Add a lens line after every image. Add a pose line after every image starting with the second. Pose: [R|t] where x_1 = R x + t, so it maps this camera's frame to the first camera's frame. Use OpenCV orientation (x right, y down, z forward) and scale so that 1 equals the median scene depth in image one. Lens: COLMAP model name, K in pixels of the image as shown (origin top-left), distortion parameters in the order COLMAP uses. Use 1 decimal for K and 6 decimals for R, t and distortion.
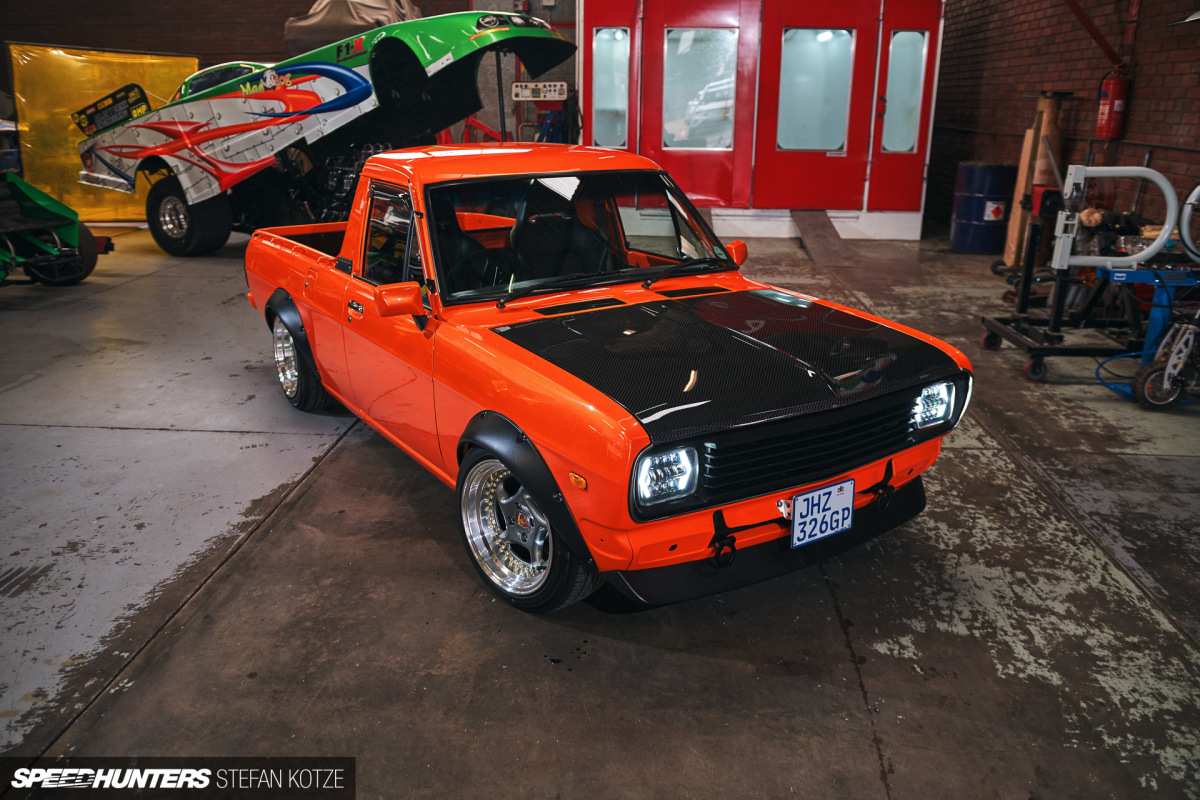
lens RADIAL K [[947.2, 0, 594.6], [0, 947.2, 411.1], [0, 0, 1]] dist [-0.082196, 0.067907]
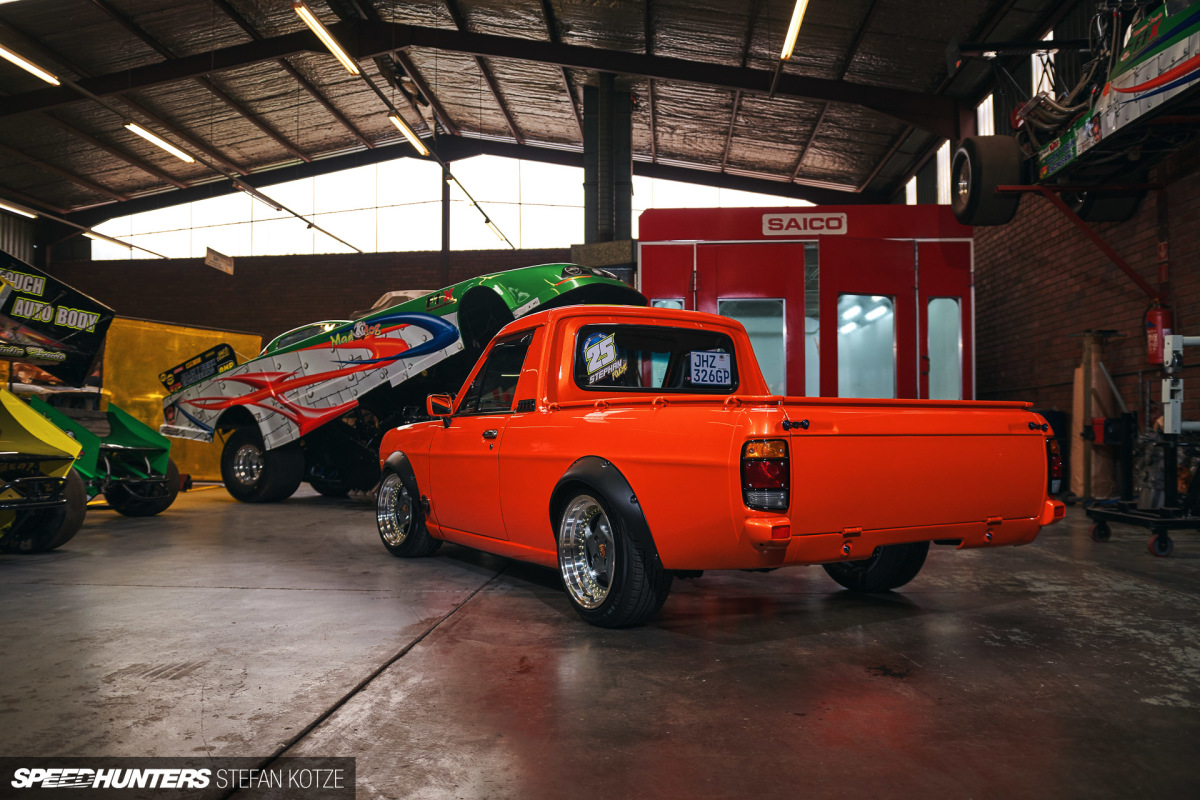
lens RADIAL K [[947.2, 0, 594.7], [0, 947.2, 411.3], [0, 0, 1]] dist [-0.082196, 0.067907]
pose [[0.999940, -0.008417, -0.007069, -0.082155], [0.005577, 0.942732, -0.333504, 0.103945], [0.009471, 0.333444, 0.942722, 0.020549]]
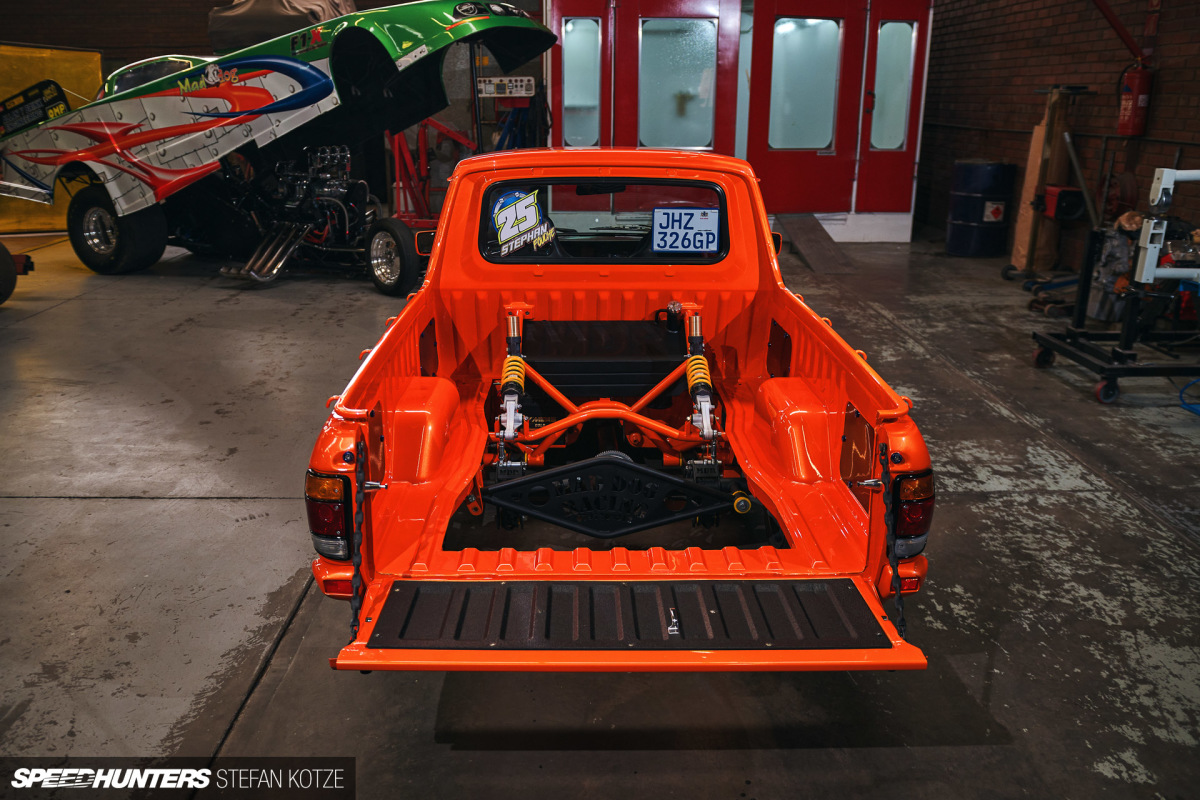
lens RADIAL K [[947.2, 0, 609.6], [0, 947.2, 454.1], [0, 0, 1]] dist [-0.082196, 0.067907]
pose [[0.995749, -0.035310, 0.085073, -0.069047], [0.031530, 0.998472, 0.045372, -0.028089], [-0.086545, -0.042497, 0.995341, 0.088464]]
